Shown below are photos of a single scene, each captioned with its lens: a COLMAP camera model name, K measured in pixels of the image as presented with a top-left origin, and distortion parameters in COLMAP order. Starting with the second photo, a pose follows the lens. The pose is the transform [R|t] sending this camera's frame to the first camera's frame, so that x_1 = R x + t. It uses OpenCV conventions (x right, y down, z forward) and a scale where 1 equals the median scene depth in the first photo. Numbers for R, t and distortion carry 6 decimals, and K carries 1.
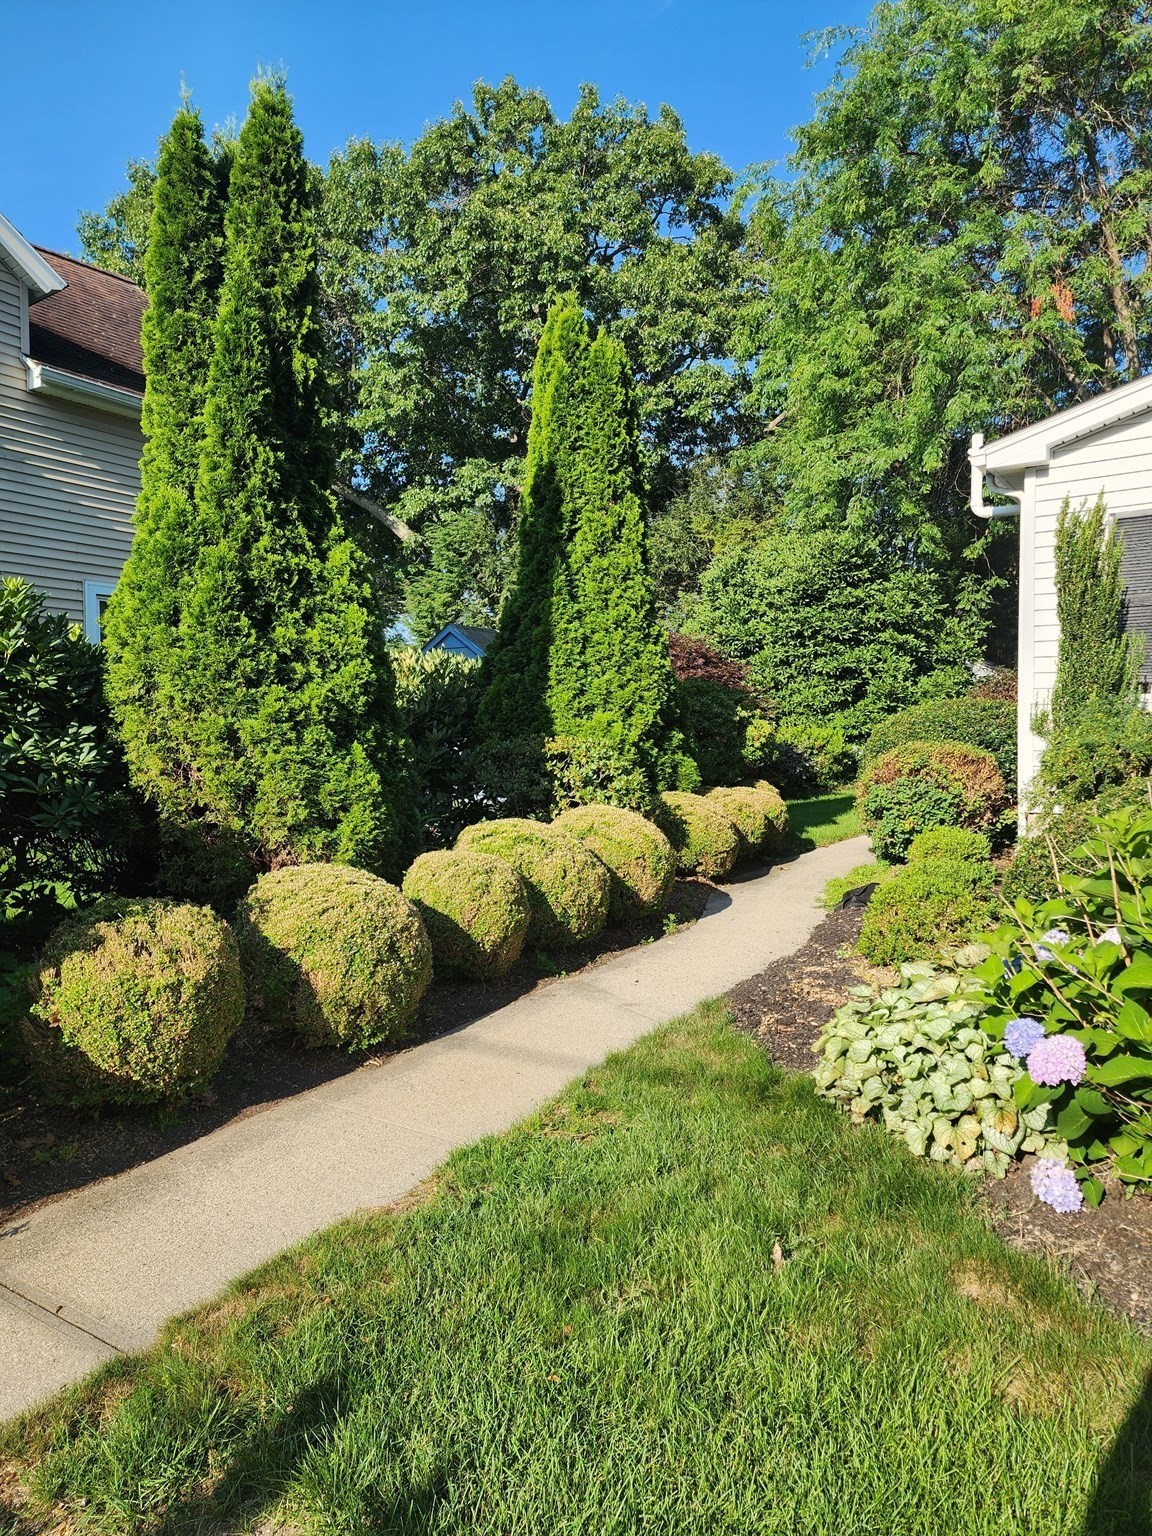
lens RADIAL K [[1032.6, 0, 578.9], [0, 1032.6, 758.5], [0, 0, 1]] dist [0.053267, -0.005877]
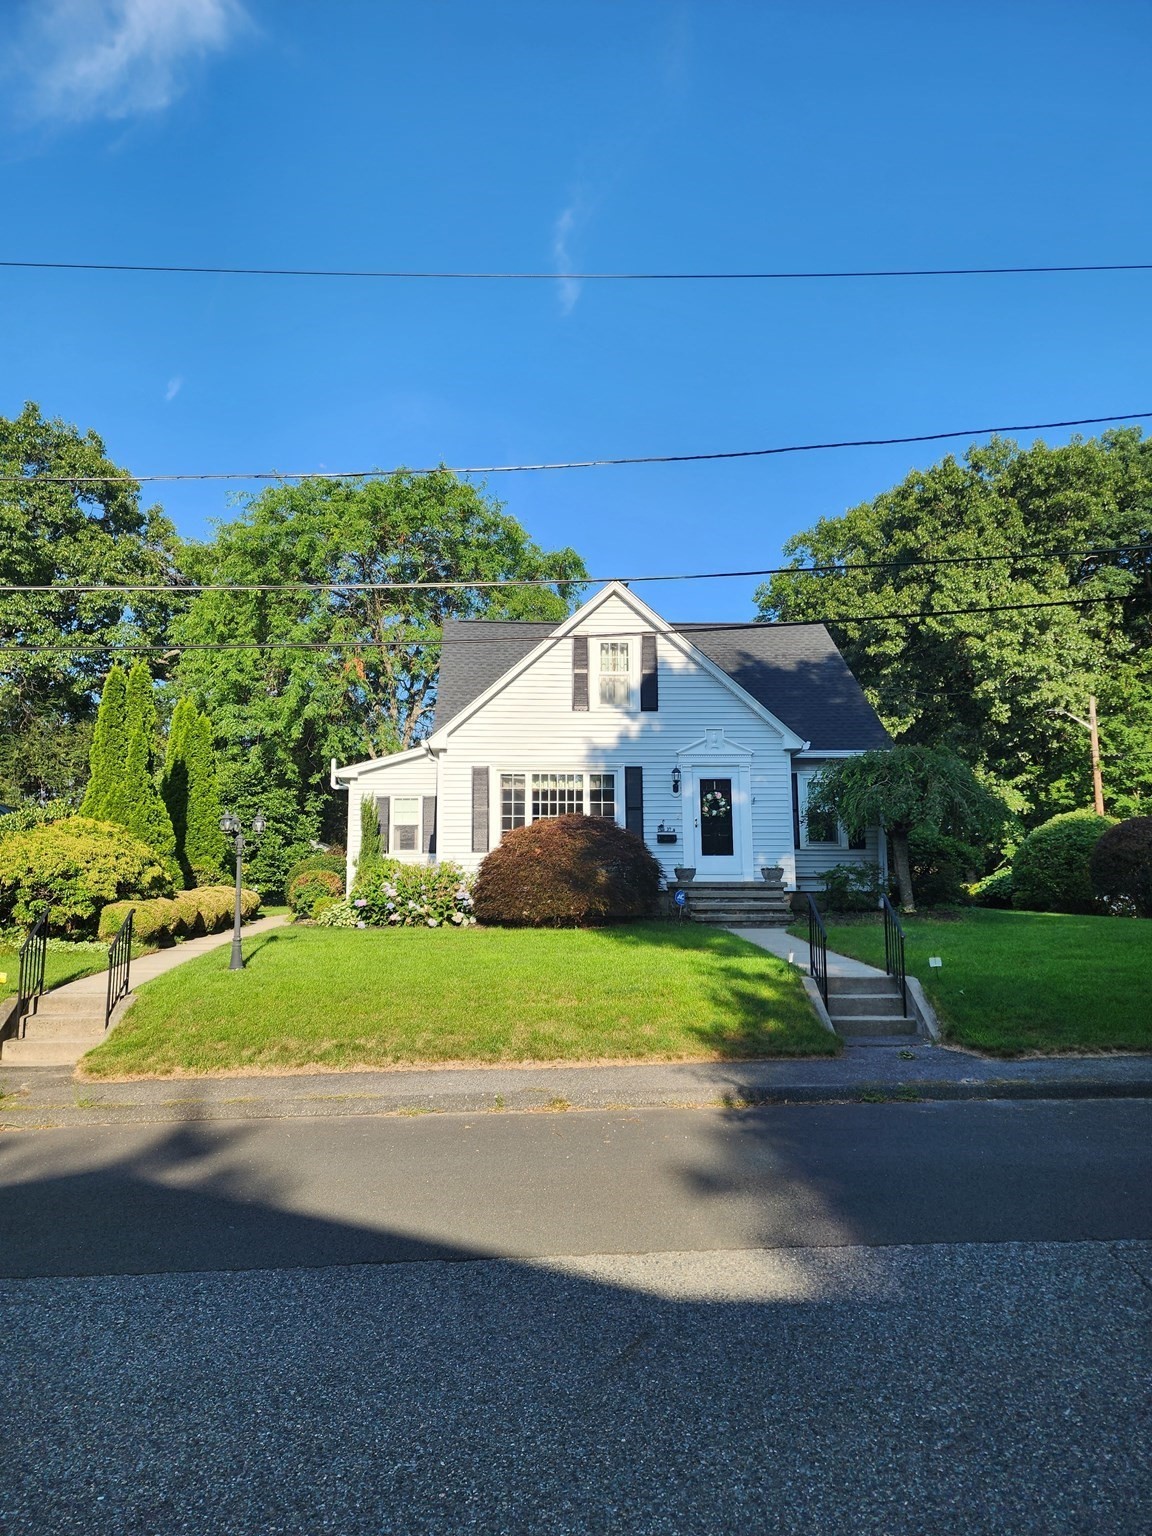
lens RADIAL K [[1032.6, 0, 571.0], [0, 1032.6, 766.1], [0, 0, 1]] dist [0.053267, -0.005877]
pose [[0.801125, 0.078437, 0.593335, -0.378615], [0.015489, 0.988326, -0.151567, 0.067034], [-0.598297, 0.130614, 0.790558, -0.787819]]
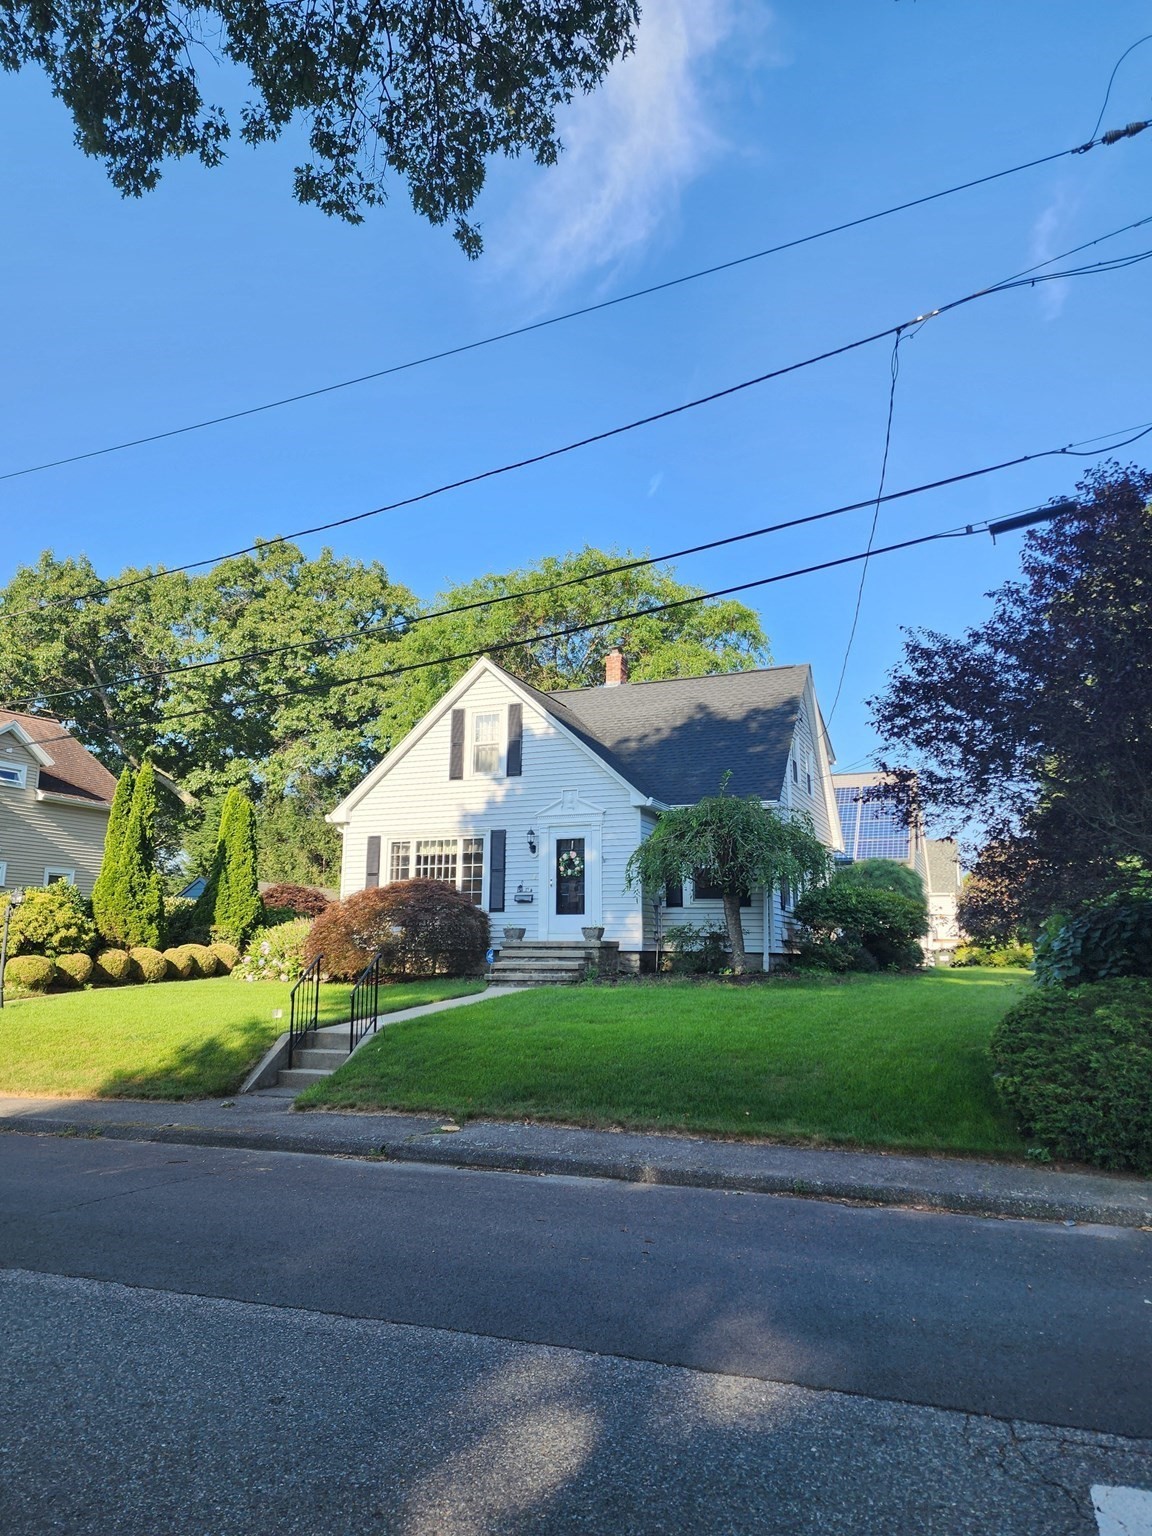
lens RADIAL K [[1032.6, 0, 576.6], [0, 1032.6, 754.7], [0, 0, 1]] dist [0.053267, -0.005877]
pose [[0.981864, 0.047010, 0.183667, 0.207992], [-0.006154, 0.976163, -0.216950, 0.070250], [-0.189488, 0.211885, 0.958749, -1.108835]]
